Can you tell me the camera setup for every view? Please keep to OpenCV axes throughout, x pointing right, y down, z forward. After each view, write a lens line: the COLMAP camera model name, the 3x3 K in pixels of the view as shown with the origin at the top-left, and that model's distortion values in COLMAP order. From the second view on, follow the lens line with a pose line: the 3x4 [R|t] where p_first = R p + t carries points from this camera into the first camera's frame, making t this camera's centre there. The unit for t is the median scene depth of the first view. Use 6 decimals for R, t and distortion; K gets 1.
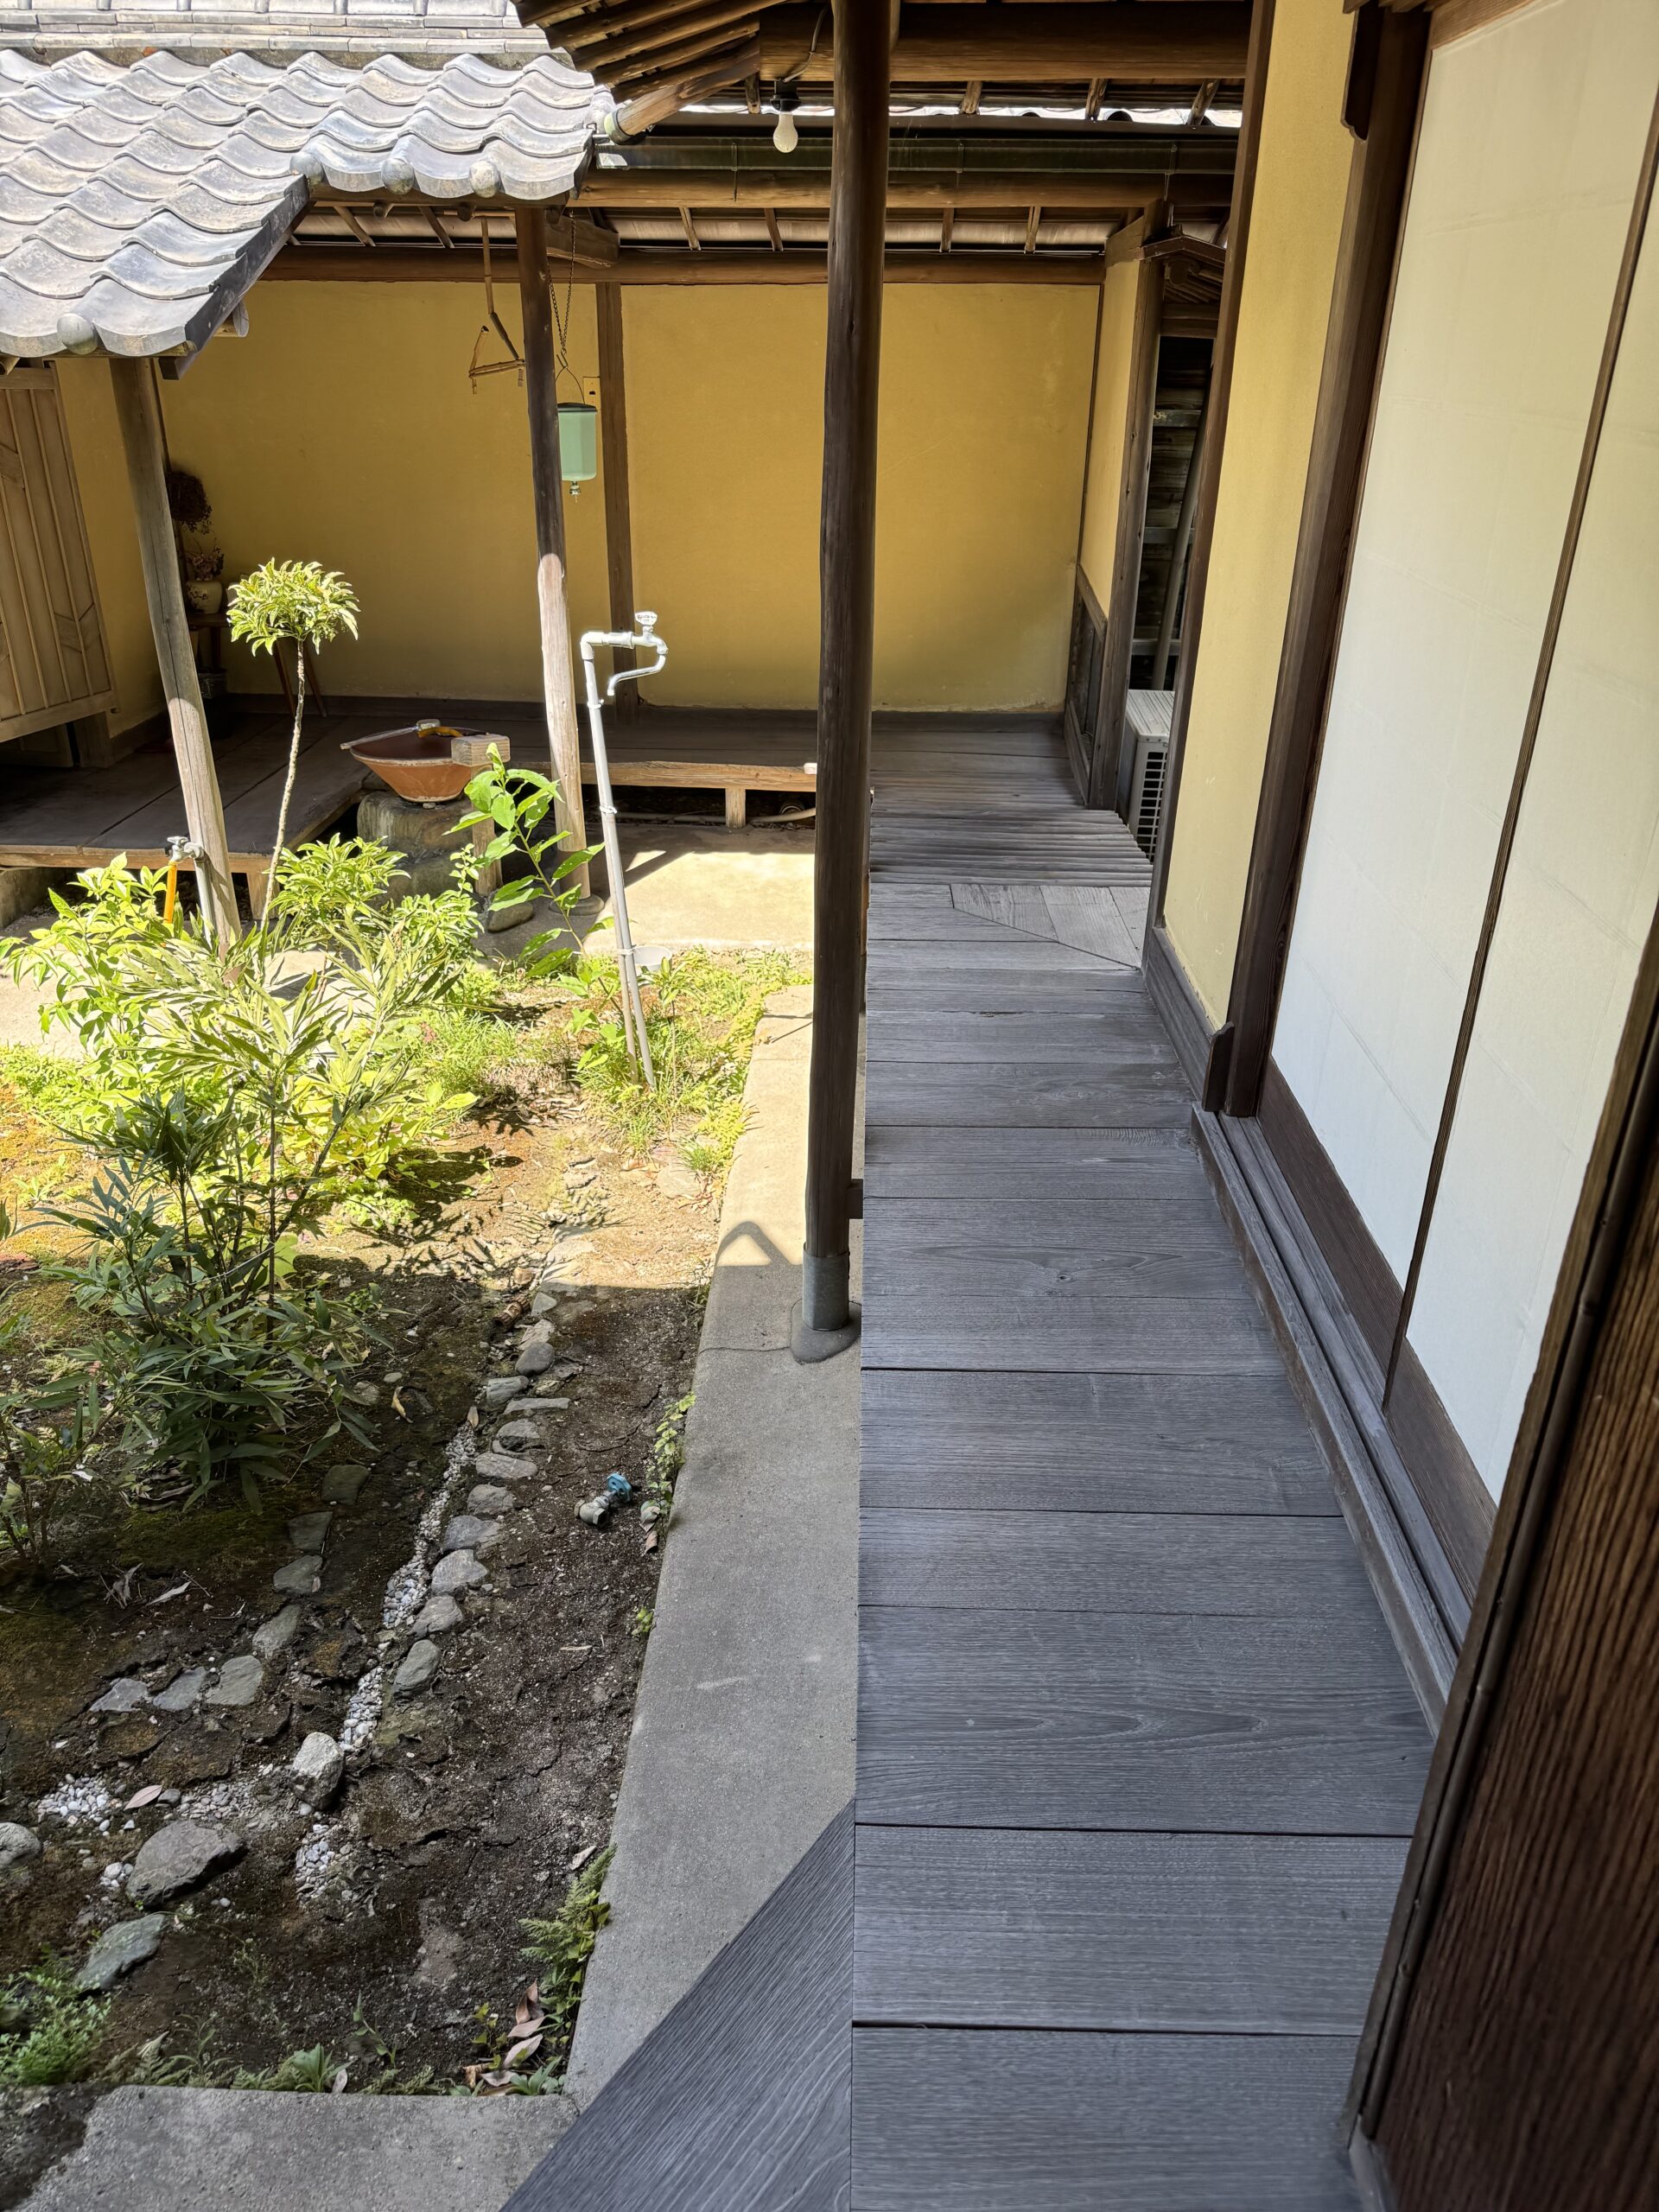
lens RADIAL K [[1565.6, 0, 829.5], [0, 1565.6, 1106.0], [0, 0, 1]] dist [0.003369, -0.007682]
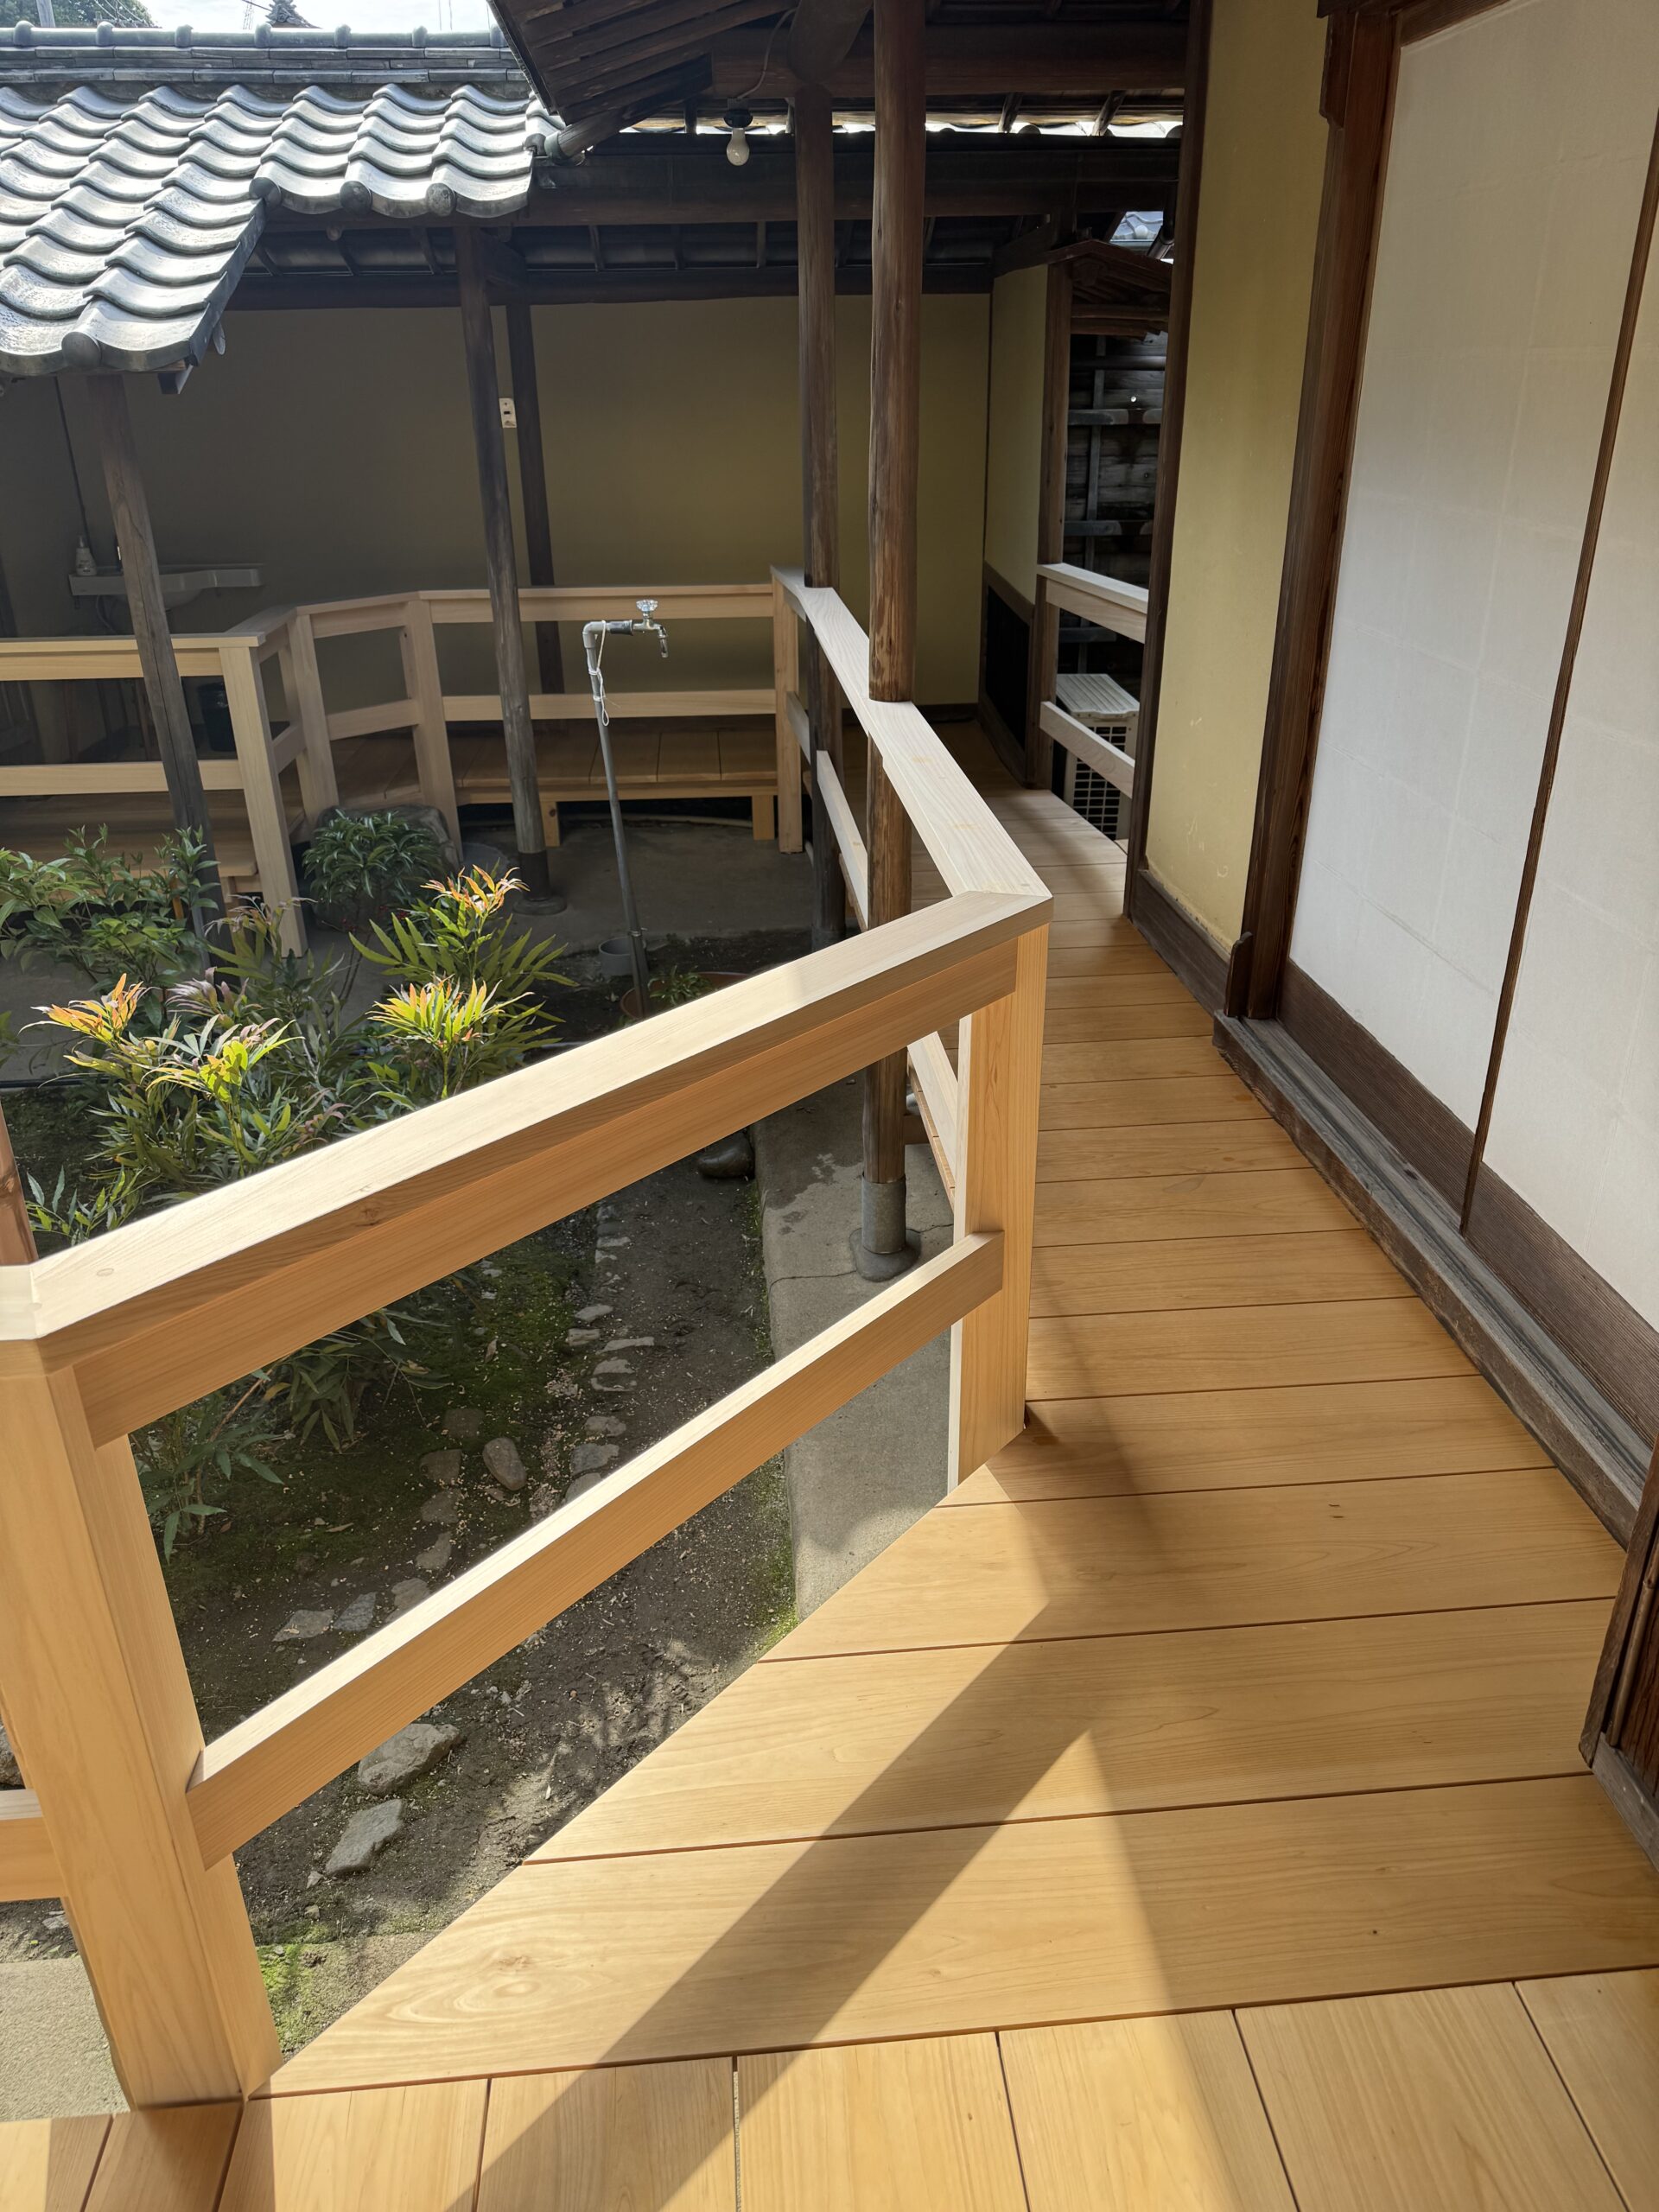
lens RADIAL K [[1557.9, 0, 829.5], [0, 1557.9, 1106.0], [0, 0, 1]] dist [0.043512, -0.044786]
pose [[0.993470, -0.073796, 0.087017, -0.100969], [0.075426, 0.997030, -0.015583, 0.044840], [-0.085608, 0.022045, 0.996085, -0.050198]]
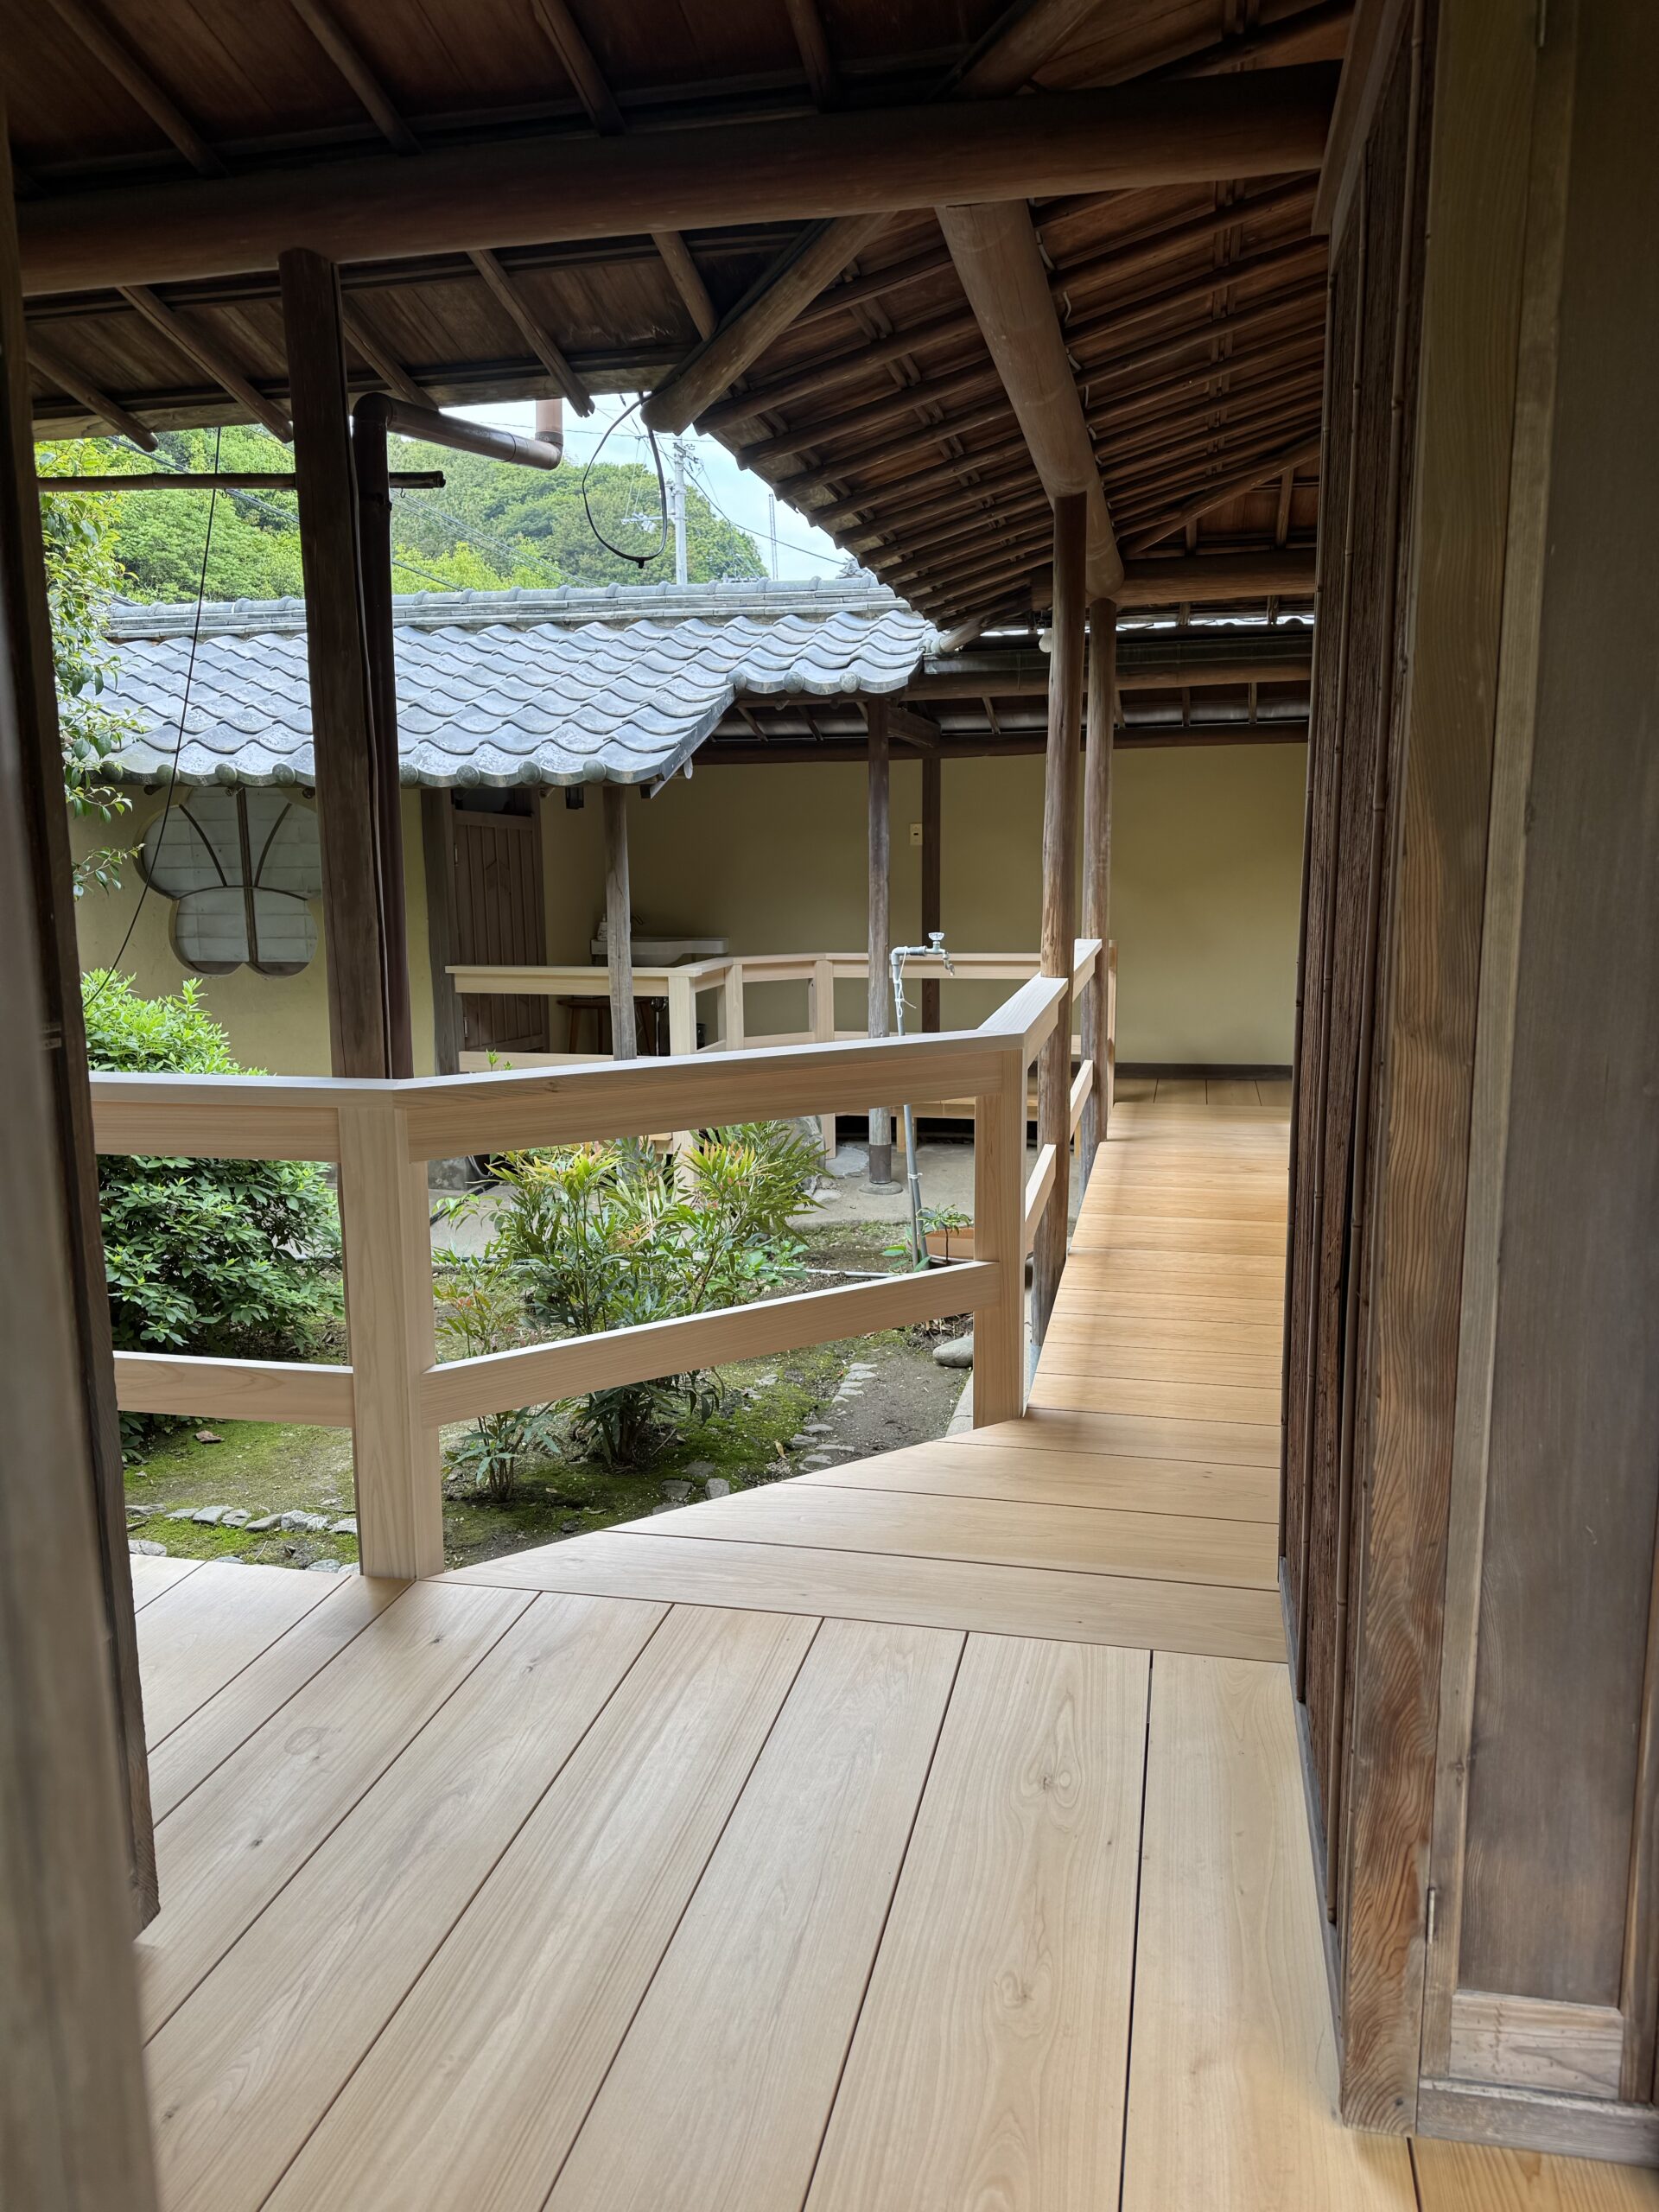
lens RADIAL K [[1523.6, 0, 829.5], [0, 1523.6, 1106.0], [0, 0, 1]] dist [0.134650, -0.205805]
pose [[0.980403, 0.010888, -0.196702, 0.057497], [-0.066474, 0.958196, -0.278282, 0.216844], [0.185450, 0.285904, 0.940142, -0.283929]]
